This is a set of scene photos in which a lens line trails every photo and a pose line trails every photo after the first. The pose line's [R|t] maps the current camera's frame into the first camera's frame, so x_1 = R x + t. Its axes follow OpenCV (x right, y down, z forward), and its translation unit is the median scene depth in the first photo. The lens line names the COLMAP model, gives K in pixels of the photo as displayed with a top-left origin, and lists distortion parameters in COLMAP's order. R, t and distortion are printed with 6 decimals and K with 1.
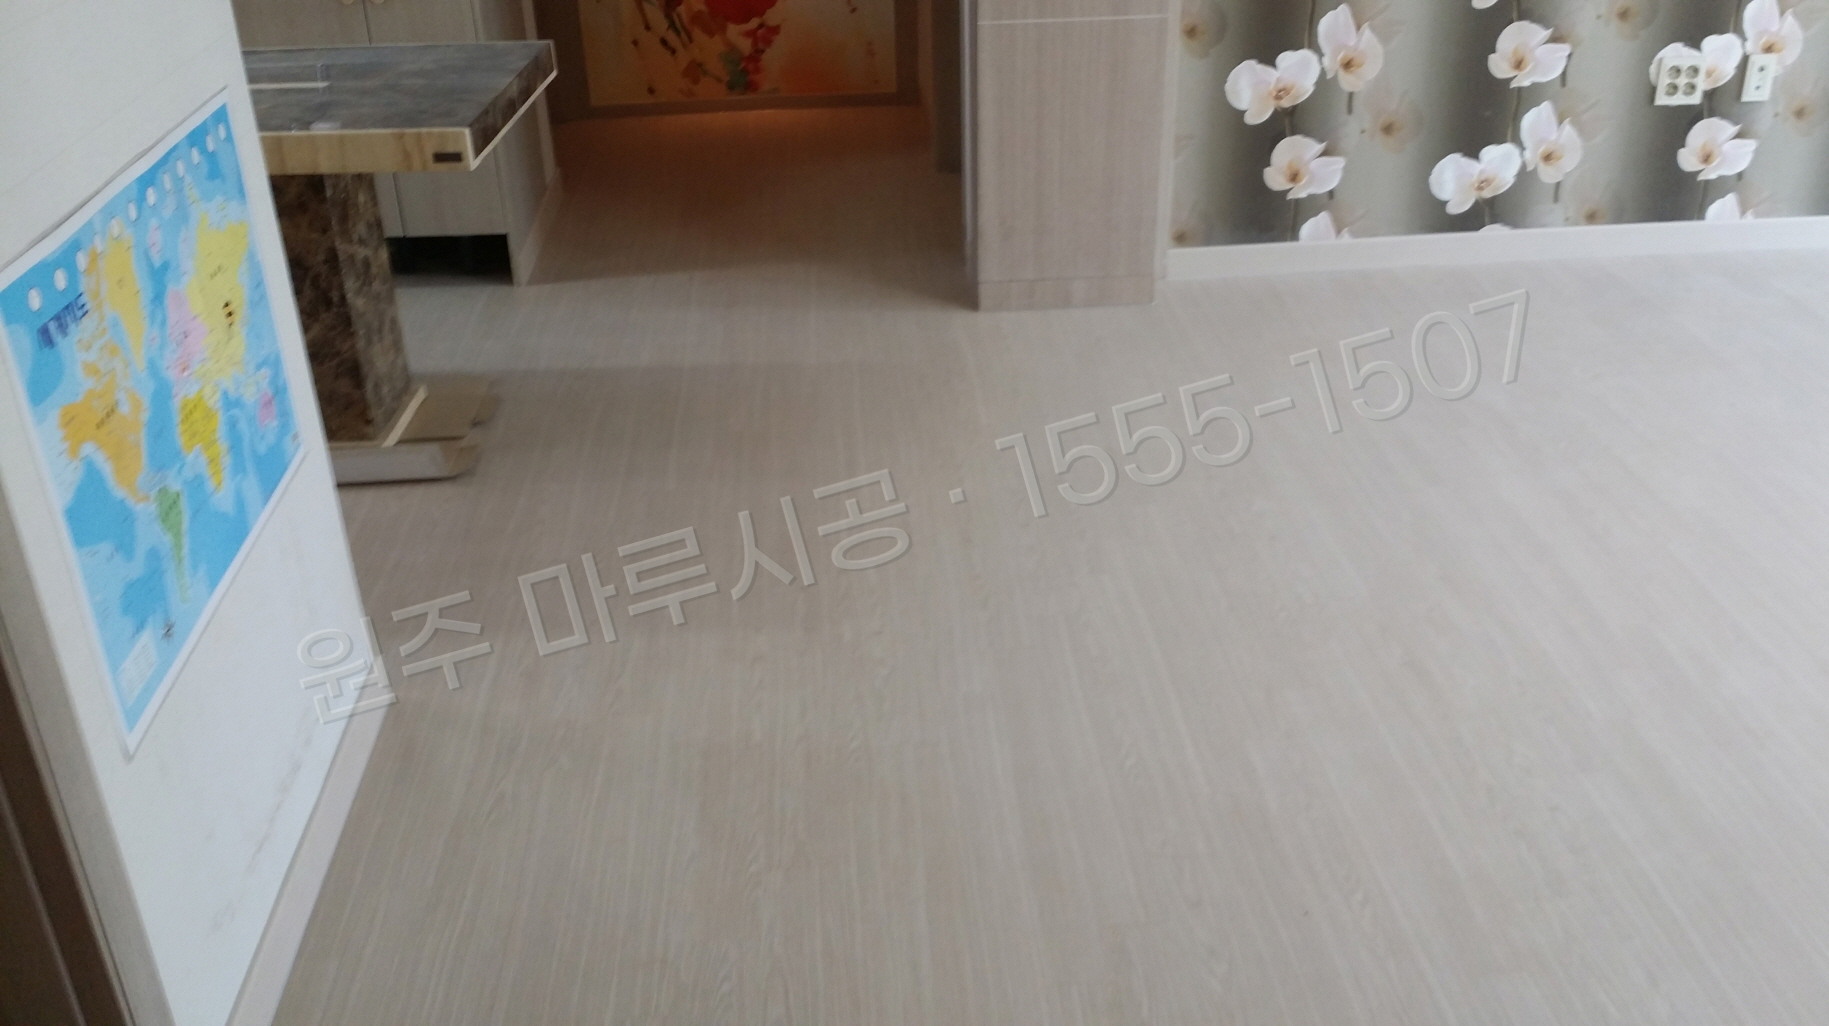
lens RADIAL K [[1650.1, 0, 914.5], [0, 1650.1, 513.0], [0, 0, 1]] dist [0.035971, -0.002307]
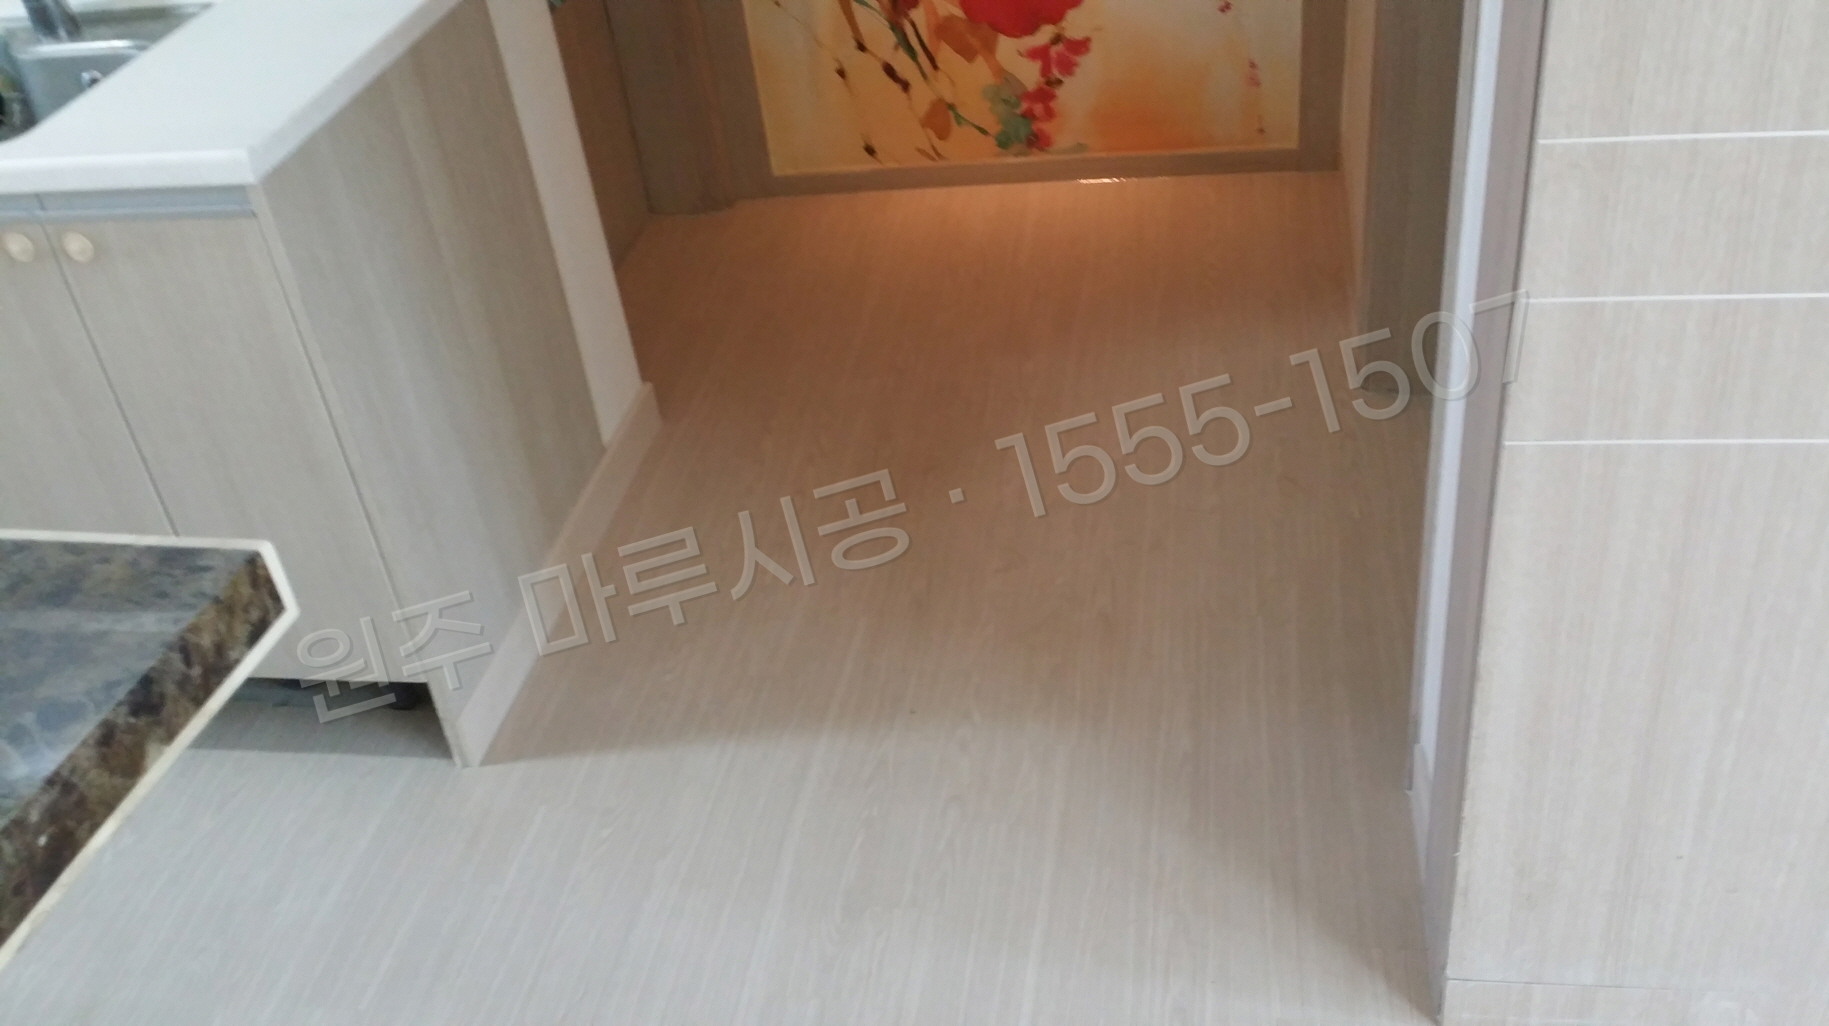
lens RADIAL K [[1650.1, 0, 914.5], [0, 1650.1, 513.0], [0, 0, 1]] dist [0.035971, -0.002307]
pose [[0.970232, 0.056799, -0.235421, 0.002020], [-0.023112, 0.989387, 0.143455, -0.213776], [0.241071, -0.133744, 0.961248, 0.424605]]
